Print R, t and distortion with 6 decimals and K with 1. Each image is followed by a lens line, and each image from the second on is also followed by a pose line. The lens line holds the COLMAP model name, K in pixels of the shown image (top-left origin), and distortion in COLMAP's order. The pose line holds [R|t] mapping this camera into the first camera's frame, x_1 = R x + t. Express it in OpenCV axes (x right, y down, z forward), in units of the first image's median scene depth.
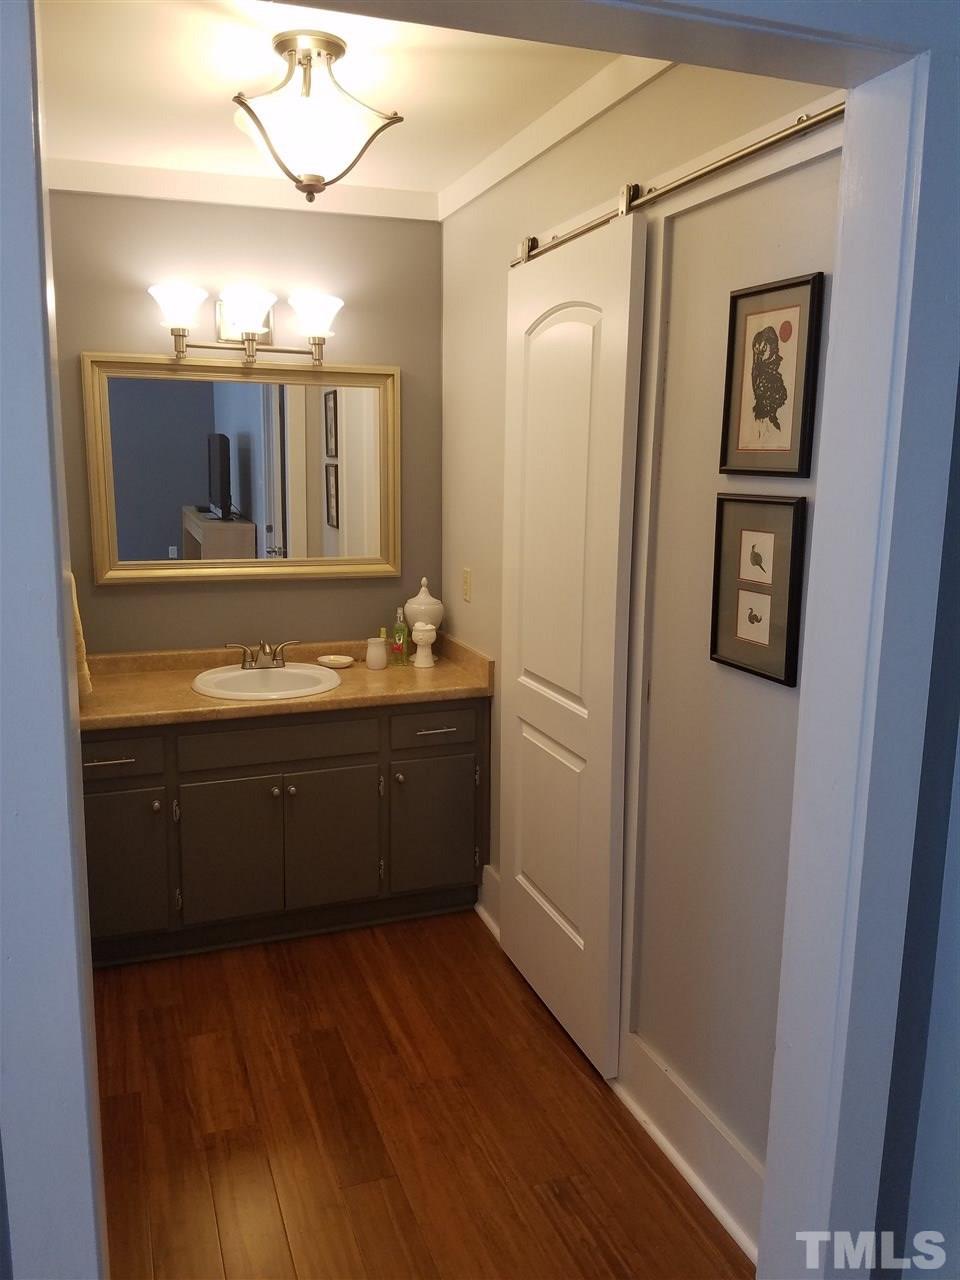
lens RADIAL K [[978.9, 0, 477.8], [0, 978.9, 625.6], [0, 0, 1]] dist [0.175734, -0.311963]
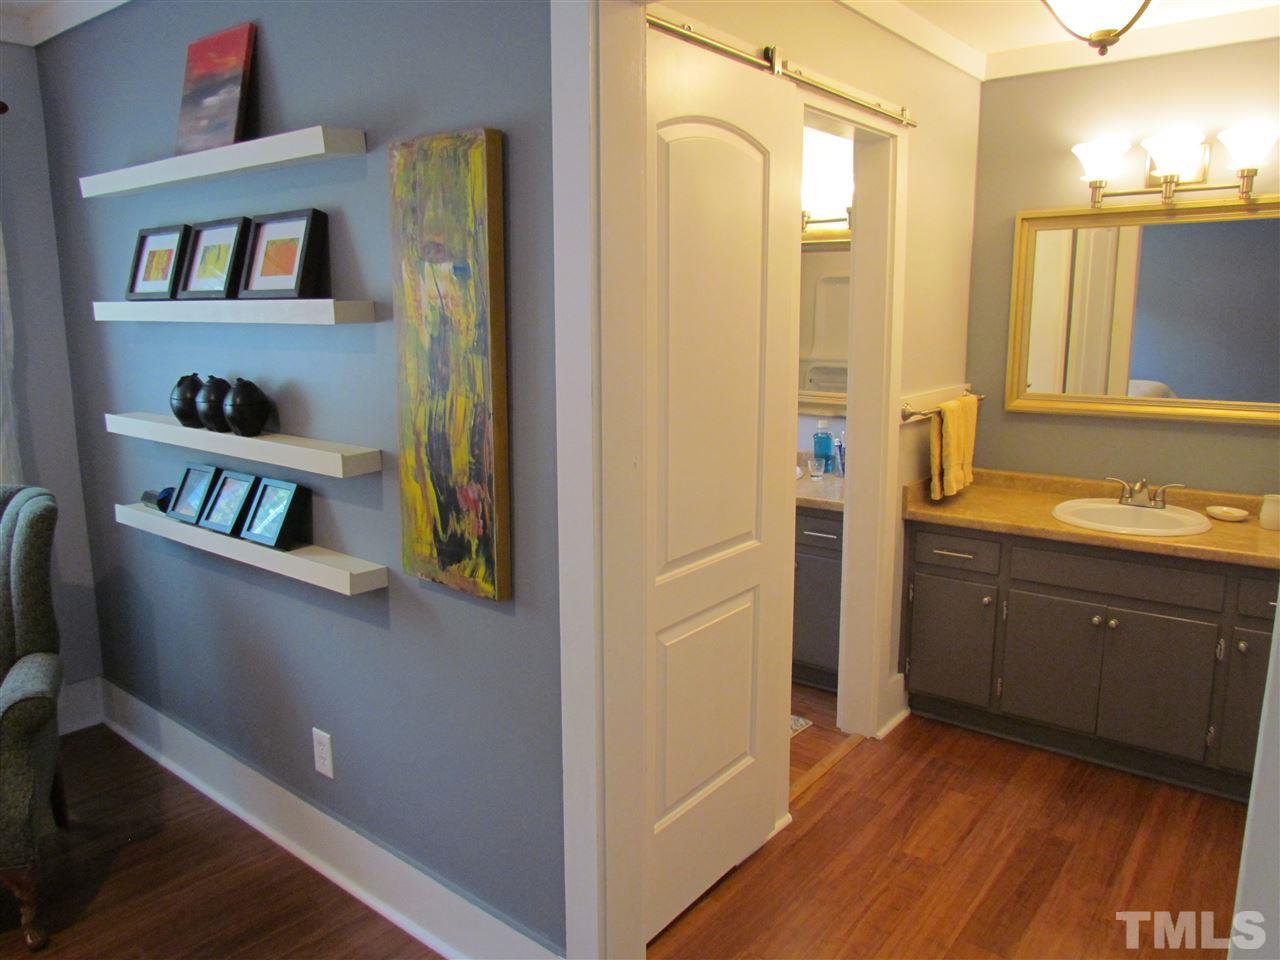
lens RADIAL K [[915.1, 0, 640.0], [0, 915.1, 480.0], [0, 0, 1]] dist [-0.015011, -0.004715]
pose [[0.548029, 0.144065, -0.823960, 0.292392], [-0.124996, 0.988101, 0.089628, -0.003300], [0.827067, 0.053874, 0.559515, 0.058367]]
